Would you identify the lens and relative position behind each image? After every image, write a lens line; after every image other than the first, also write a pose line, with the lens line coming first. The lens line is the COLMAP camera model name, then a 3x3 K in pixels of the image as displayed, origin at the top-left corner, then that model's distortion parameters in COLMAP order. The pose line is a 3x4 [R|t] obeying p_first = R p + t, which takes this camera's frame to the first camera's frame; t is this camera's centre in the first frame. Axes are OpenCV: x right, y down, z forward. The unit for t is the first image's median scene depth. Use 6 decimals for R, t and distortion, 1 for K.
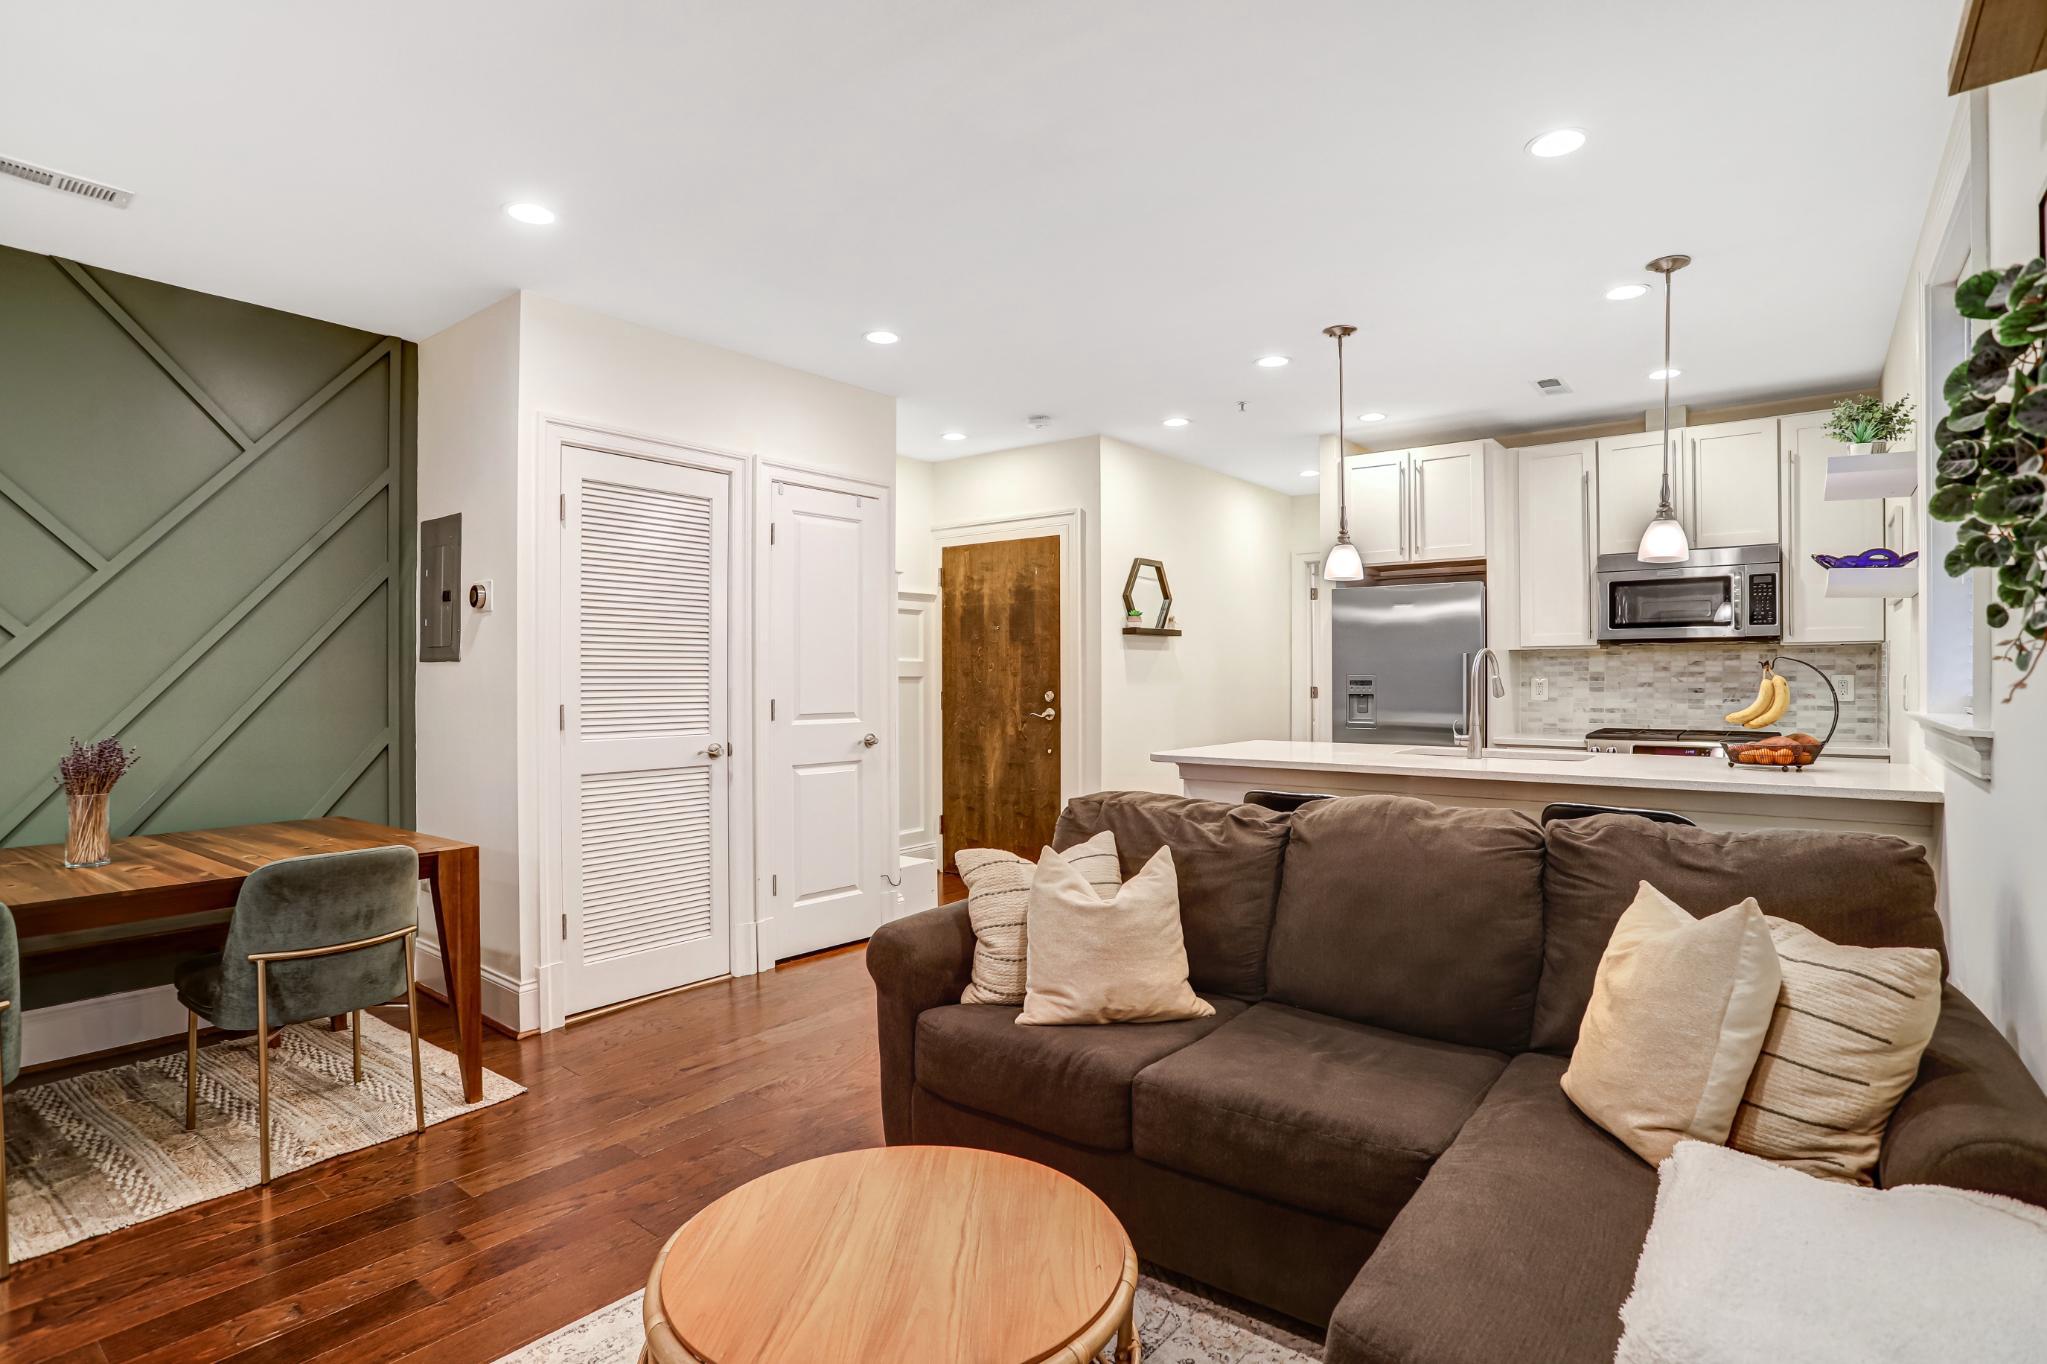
lens RADIAL K [[1031.6, 0, 1030.7], [0, 1031.6, 679.6], [0, 0, 1]] dist [-0.069320, 0.027325]
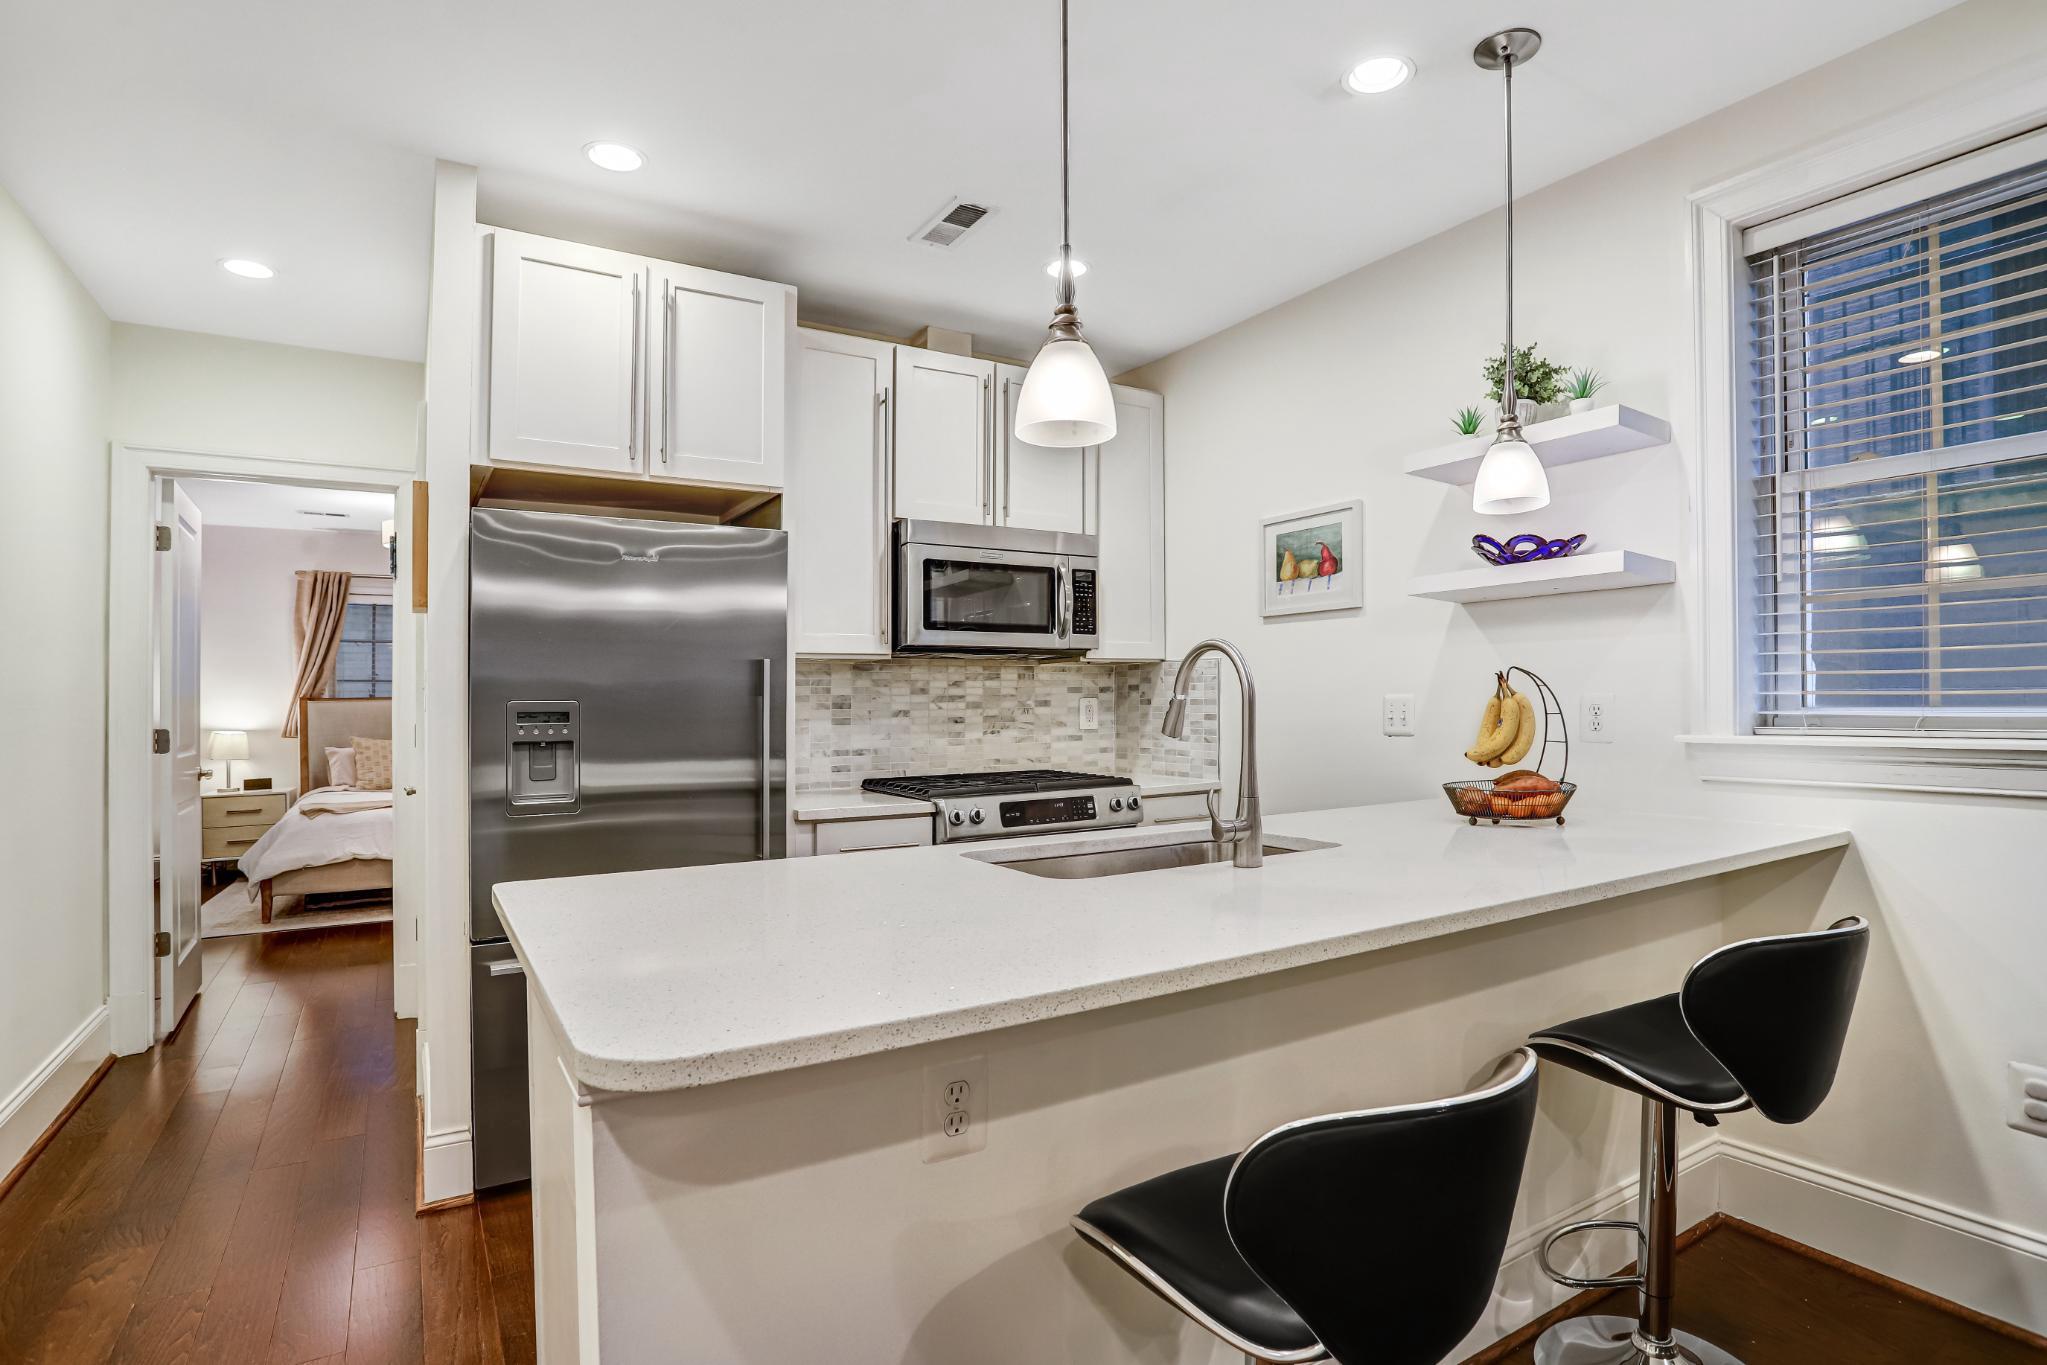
lens RADIAL K [[1031.6, 0, 1050.0], [0, 1031.6, 667.8], [0, 0, 1]] dist [-0.069320, 0.027325]
pose [[0.332383, 0.029879, 0.942671, -0.036644], [0.012472, 0.999271, -0.036071, 0.000412], [-0.943062, 0.023747, 0.331768, 0.632426]]
